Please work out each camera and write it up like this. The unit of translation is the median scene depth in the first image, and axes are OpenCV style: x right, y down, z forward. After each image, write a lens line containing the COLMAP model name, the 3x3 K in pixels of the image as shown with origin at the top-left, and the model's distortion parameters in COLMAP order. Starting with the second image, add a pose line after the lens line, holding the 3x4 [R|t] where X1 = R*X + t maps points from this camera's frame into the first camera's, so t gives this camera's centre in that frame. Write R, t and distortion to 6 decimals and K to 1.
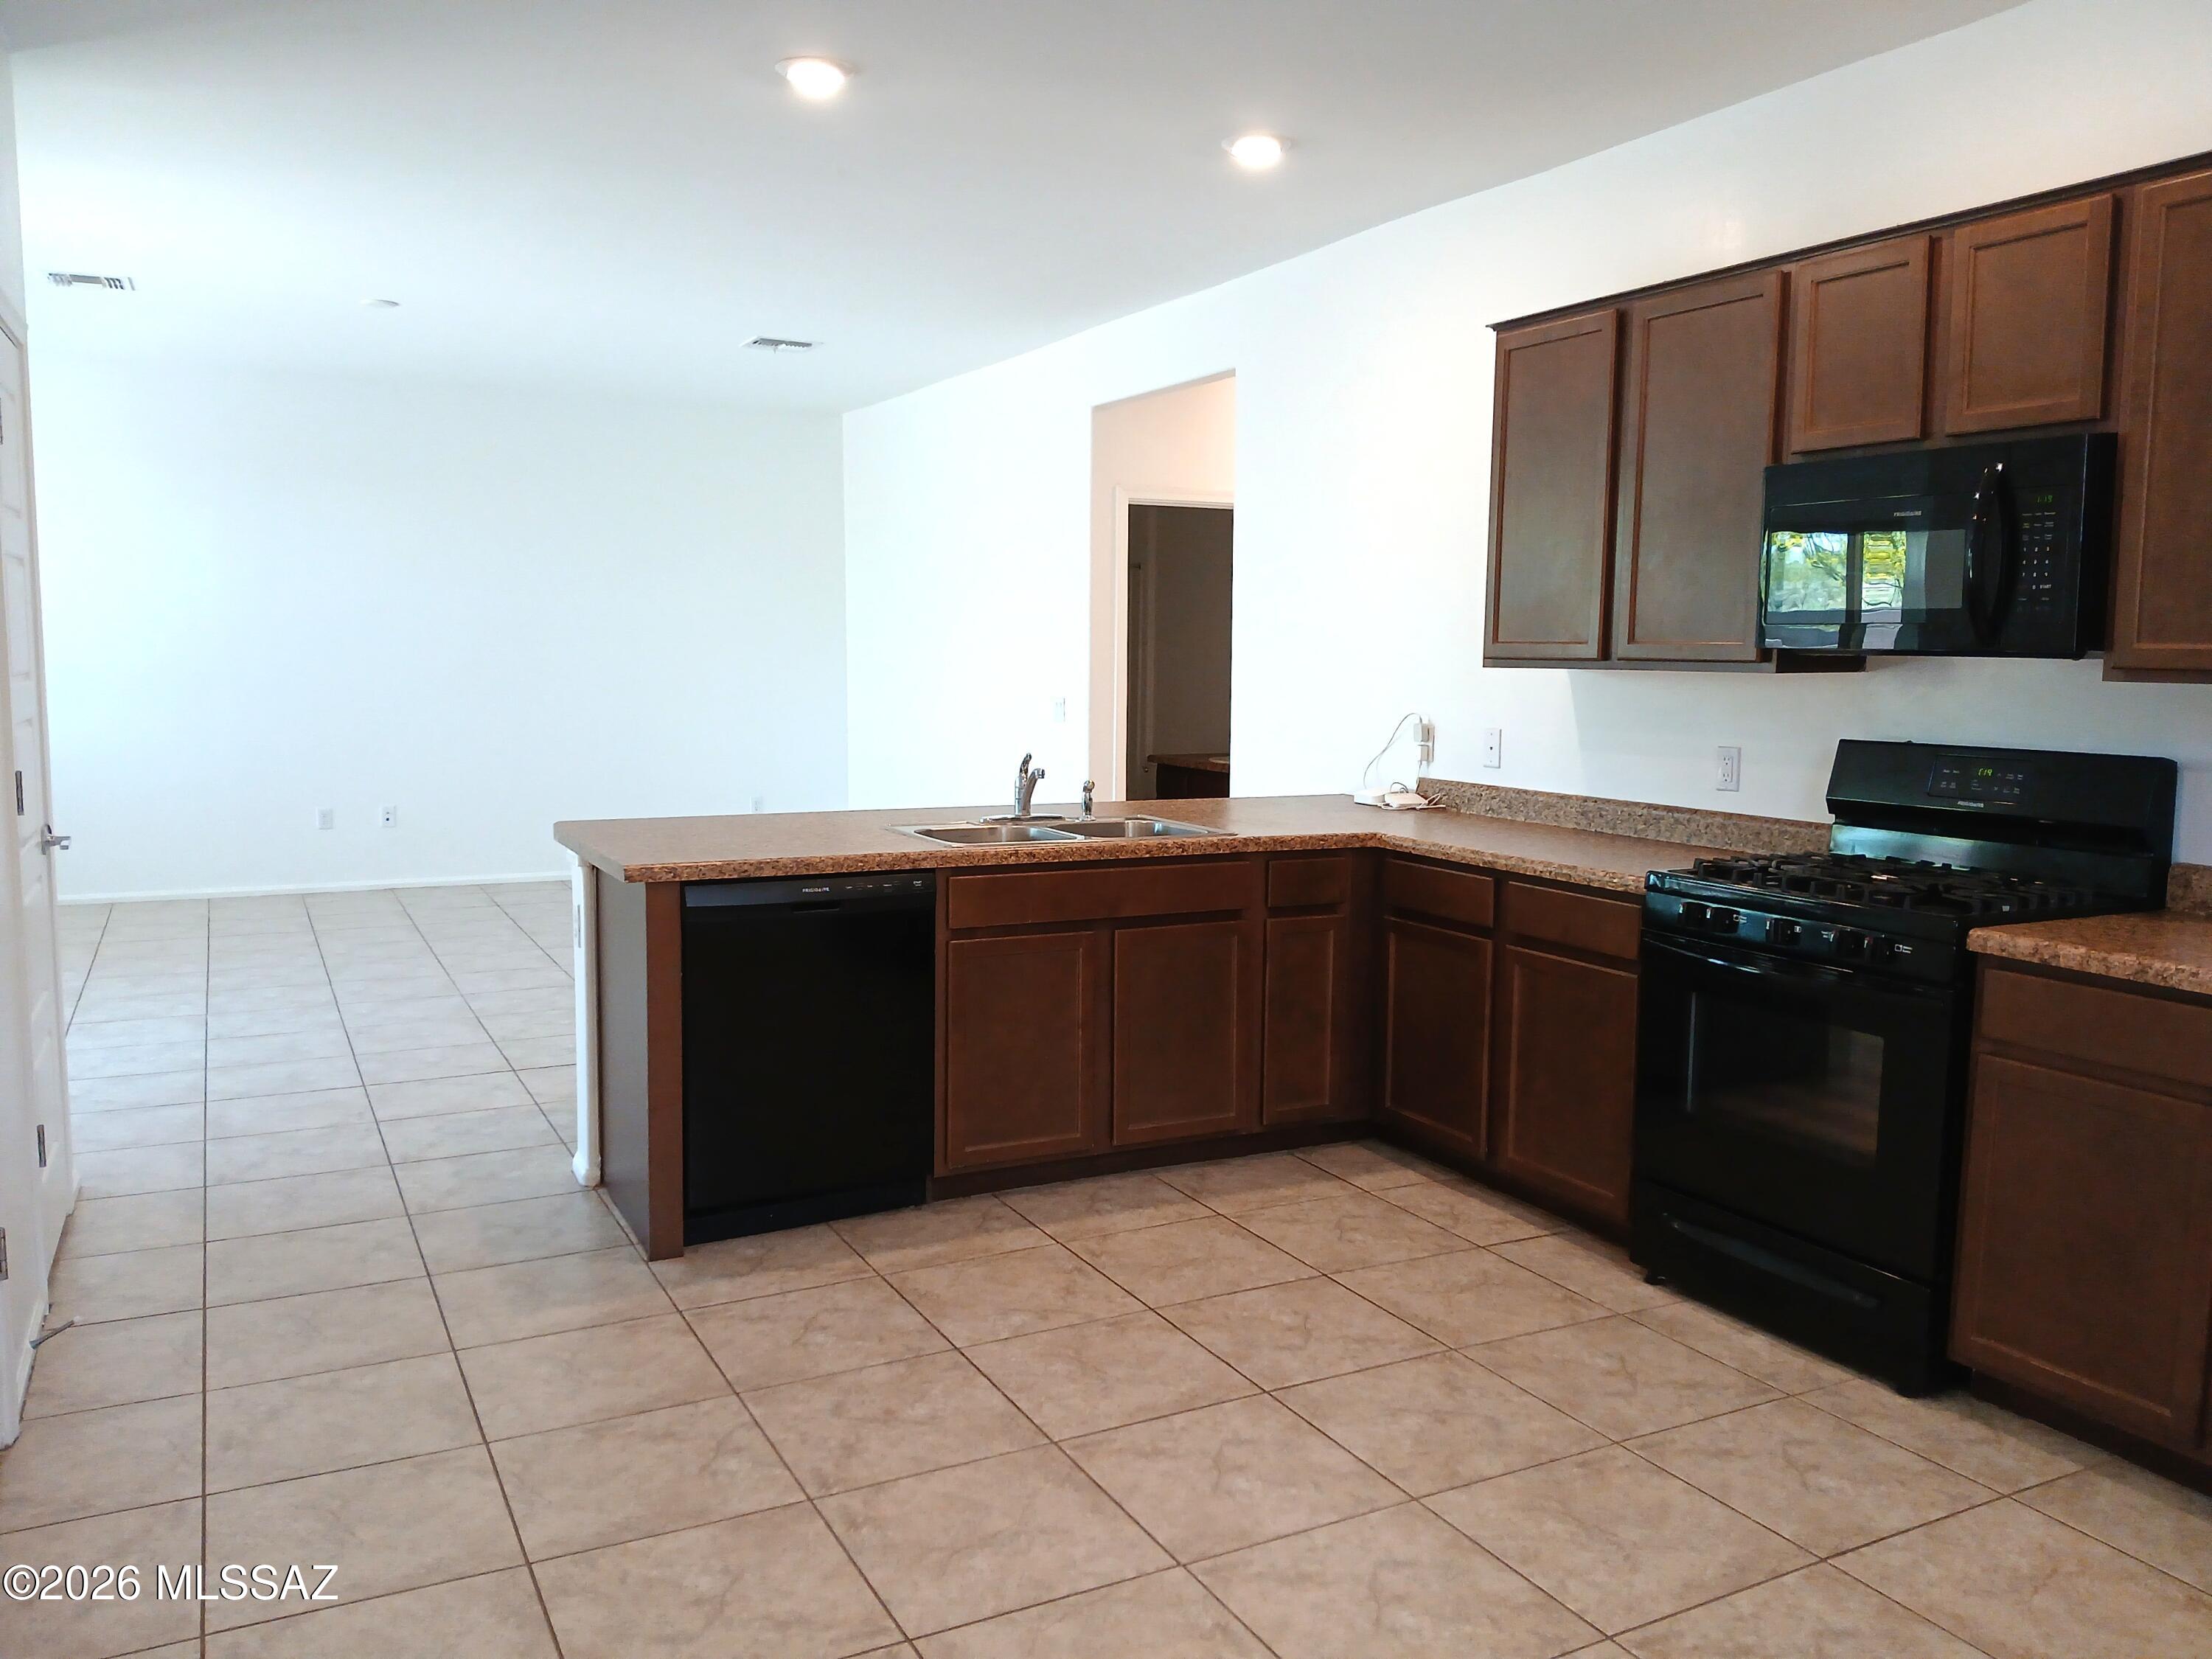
lens RADIAL K [[1663.1, 0, 1106.0], [0, 1663.1, 829.5], [0, 0, 1]] dist [0.106317, -0.184242]
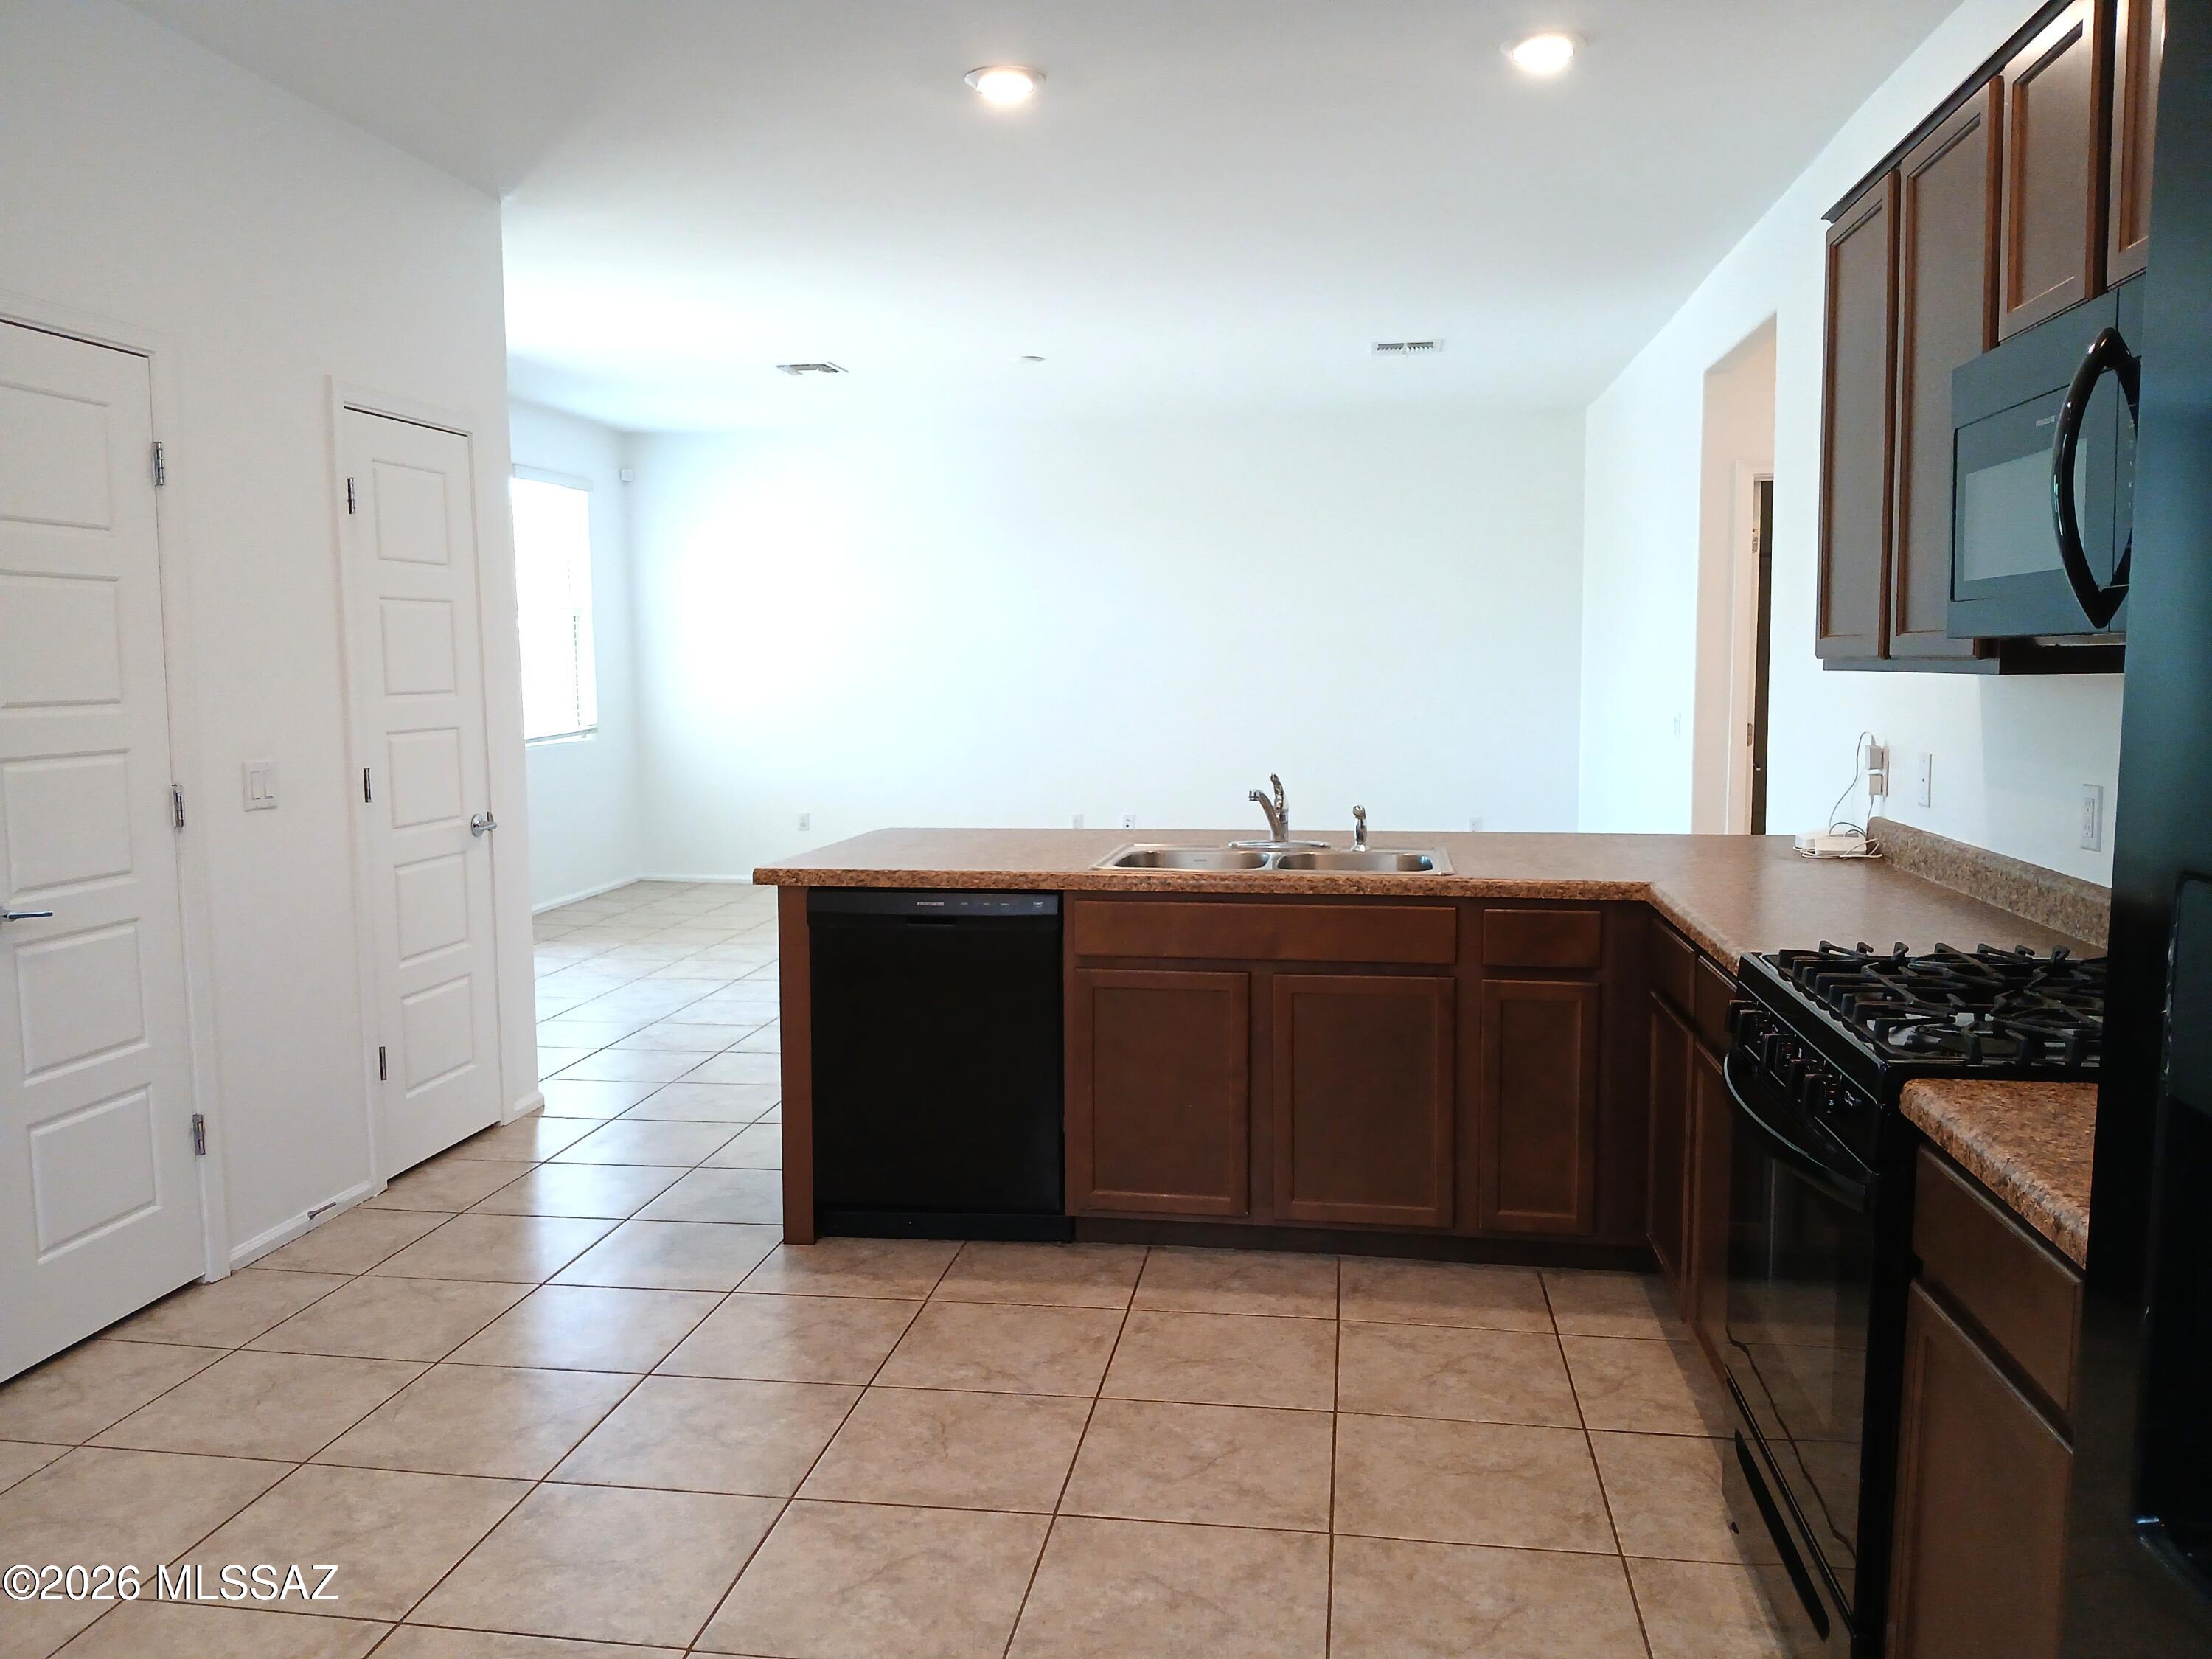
lens RADIAL K [[1673.5, 0, 1098.8], [0, 1673.5, 834.3], [0, 0, 1]] dist [0.121036, -0.261917]
pose [[0.812118, 0.042494, -0.581944, 0.480514], [-0.047695, 0.998842, 0.006377, -0.016200], [0.581541, 0.022577, 0.813204, 0.237275]]
